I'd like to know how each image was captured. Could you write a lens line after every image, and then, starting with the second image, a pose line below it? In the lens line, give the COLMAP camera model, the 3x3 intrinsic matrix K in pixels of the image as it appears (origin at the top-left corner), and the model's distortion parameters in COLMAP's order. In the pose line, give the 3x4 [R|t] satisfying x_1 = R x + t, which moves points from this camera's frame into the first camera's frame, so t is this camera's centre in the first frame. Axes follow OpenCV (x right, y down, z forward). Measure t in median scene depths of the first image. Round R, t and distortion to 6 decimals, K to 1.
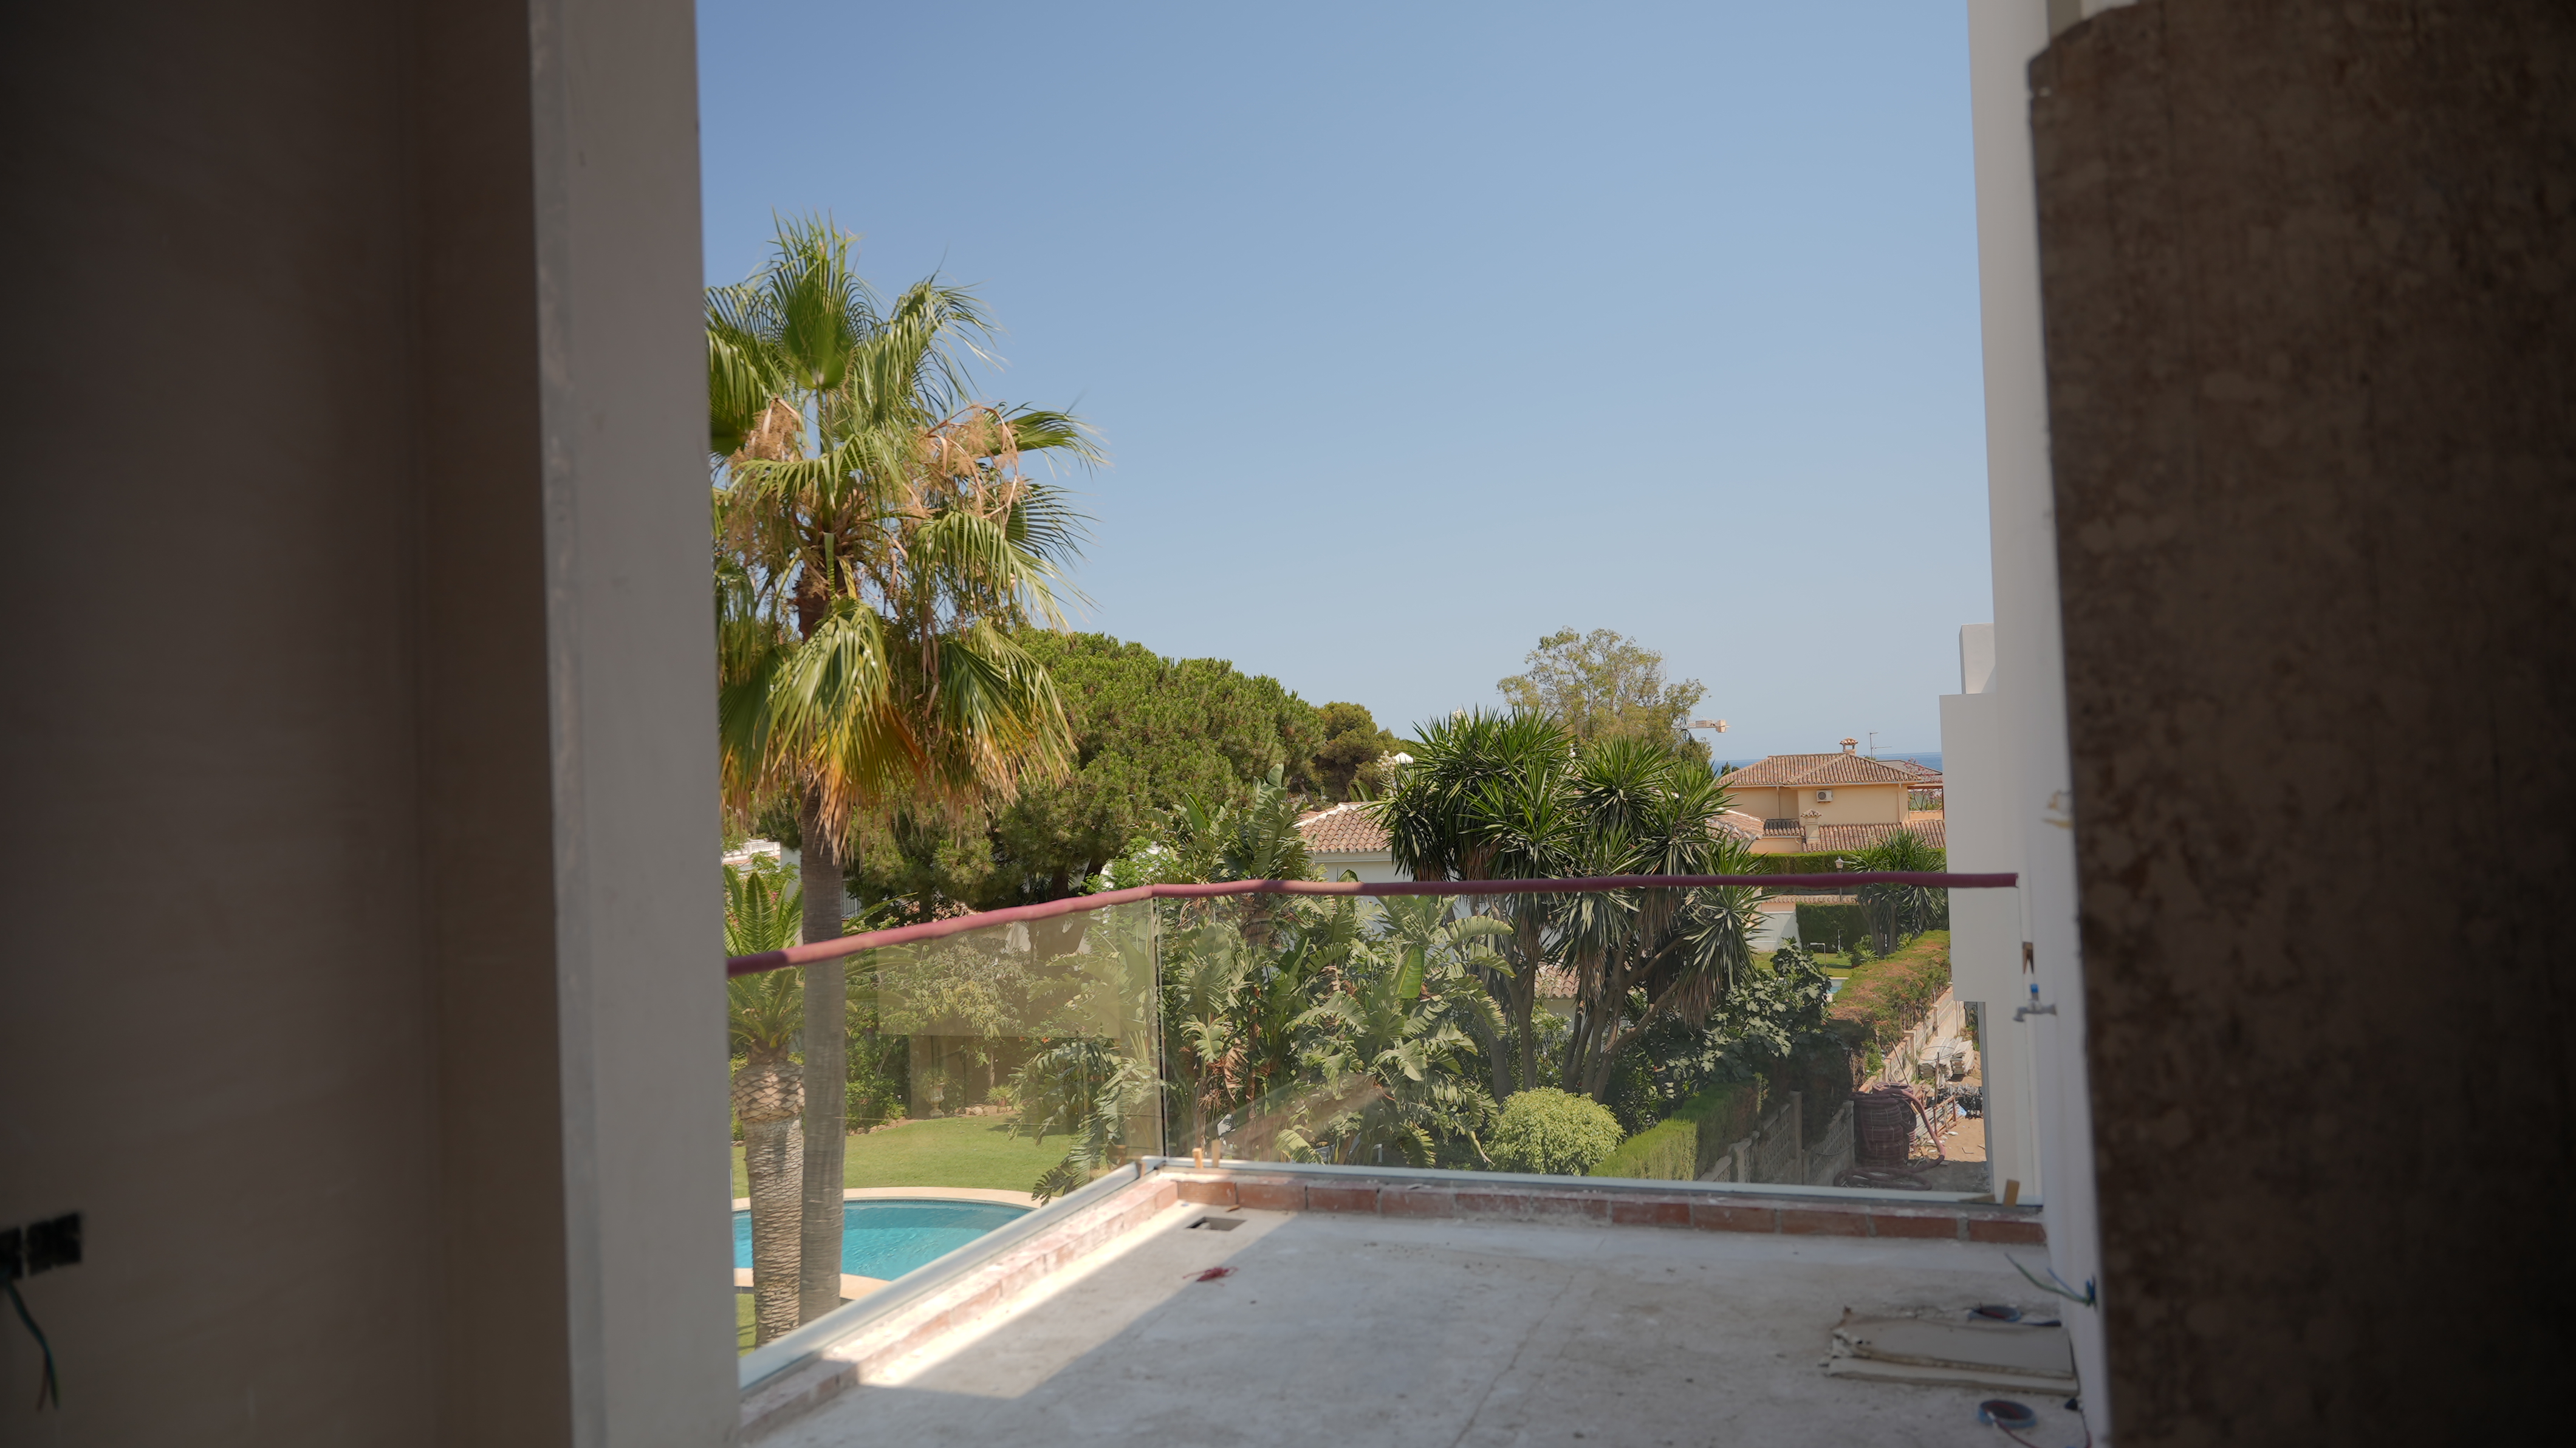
lens RADIAL K [[1726.9, 0, 1288.0], [0, 1726.9, 724.0], [0, 0, 1]] dist [-0.011099, 0.000523]
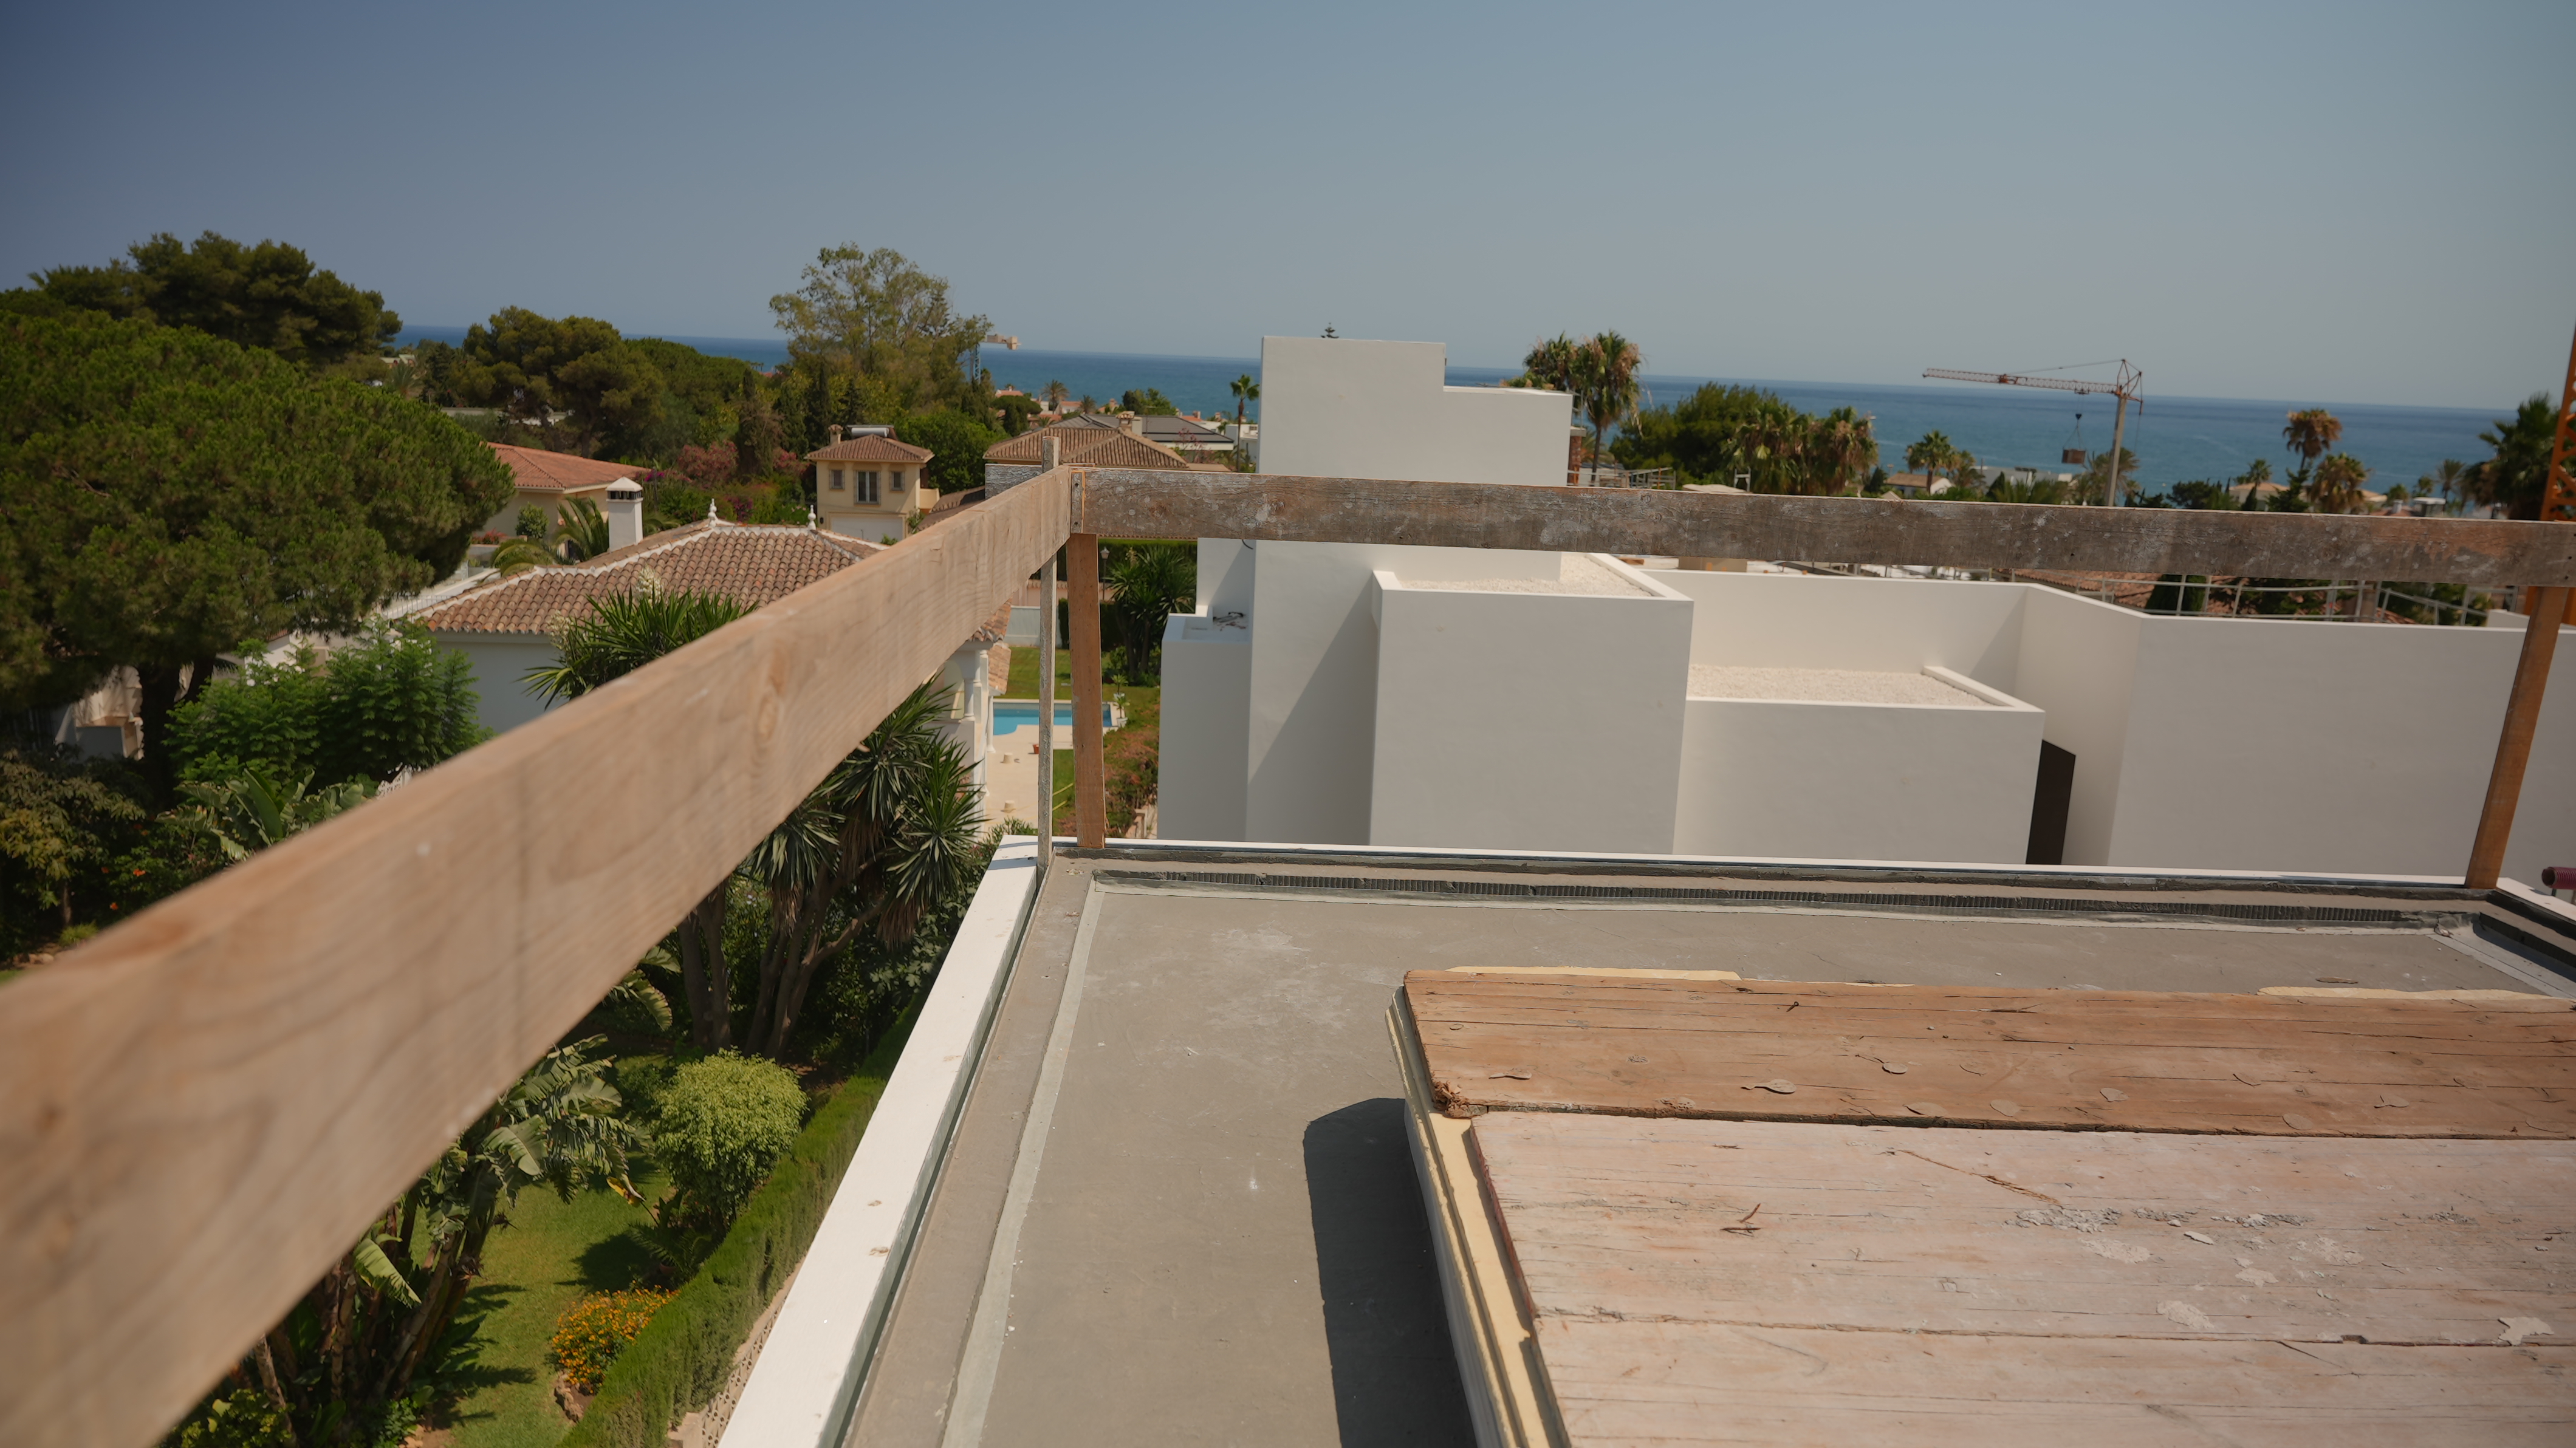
lens RADIAL K [[1737.4, 0, 1292.3], [0, 1737.4, 710.9], [0, 0, 1]] dist [-0.005017, 0.000108]
pose [[0.918174, -0.007376, 0.396108, 0.037846], [-0.081060, 0.975177, 0.206054, -0.107057], [-0.387796, -0.221302, 0.894785, 0.061561]]
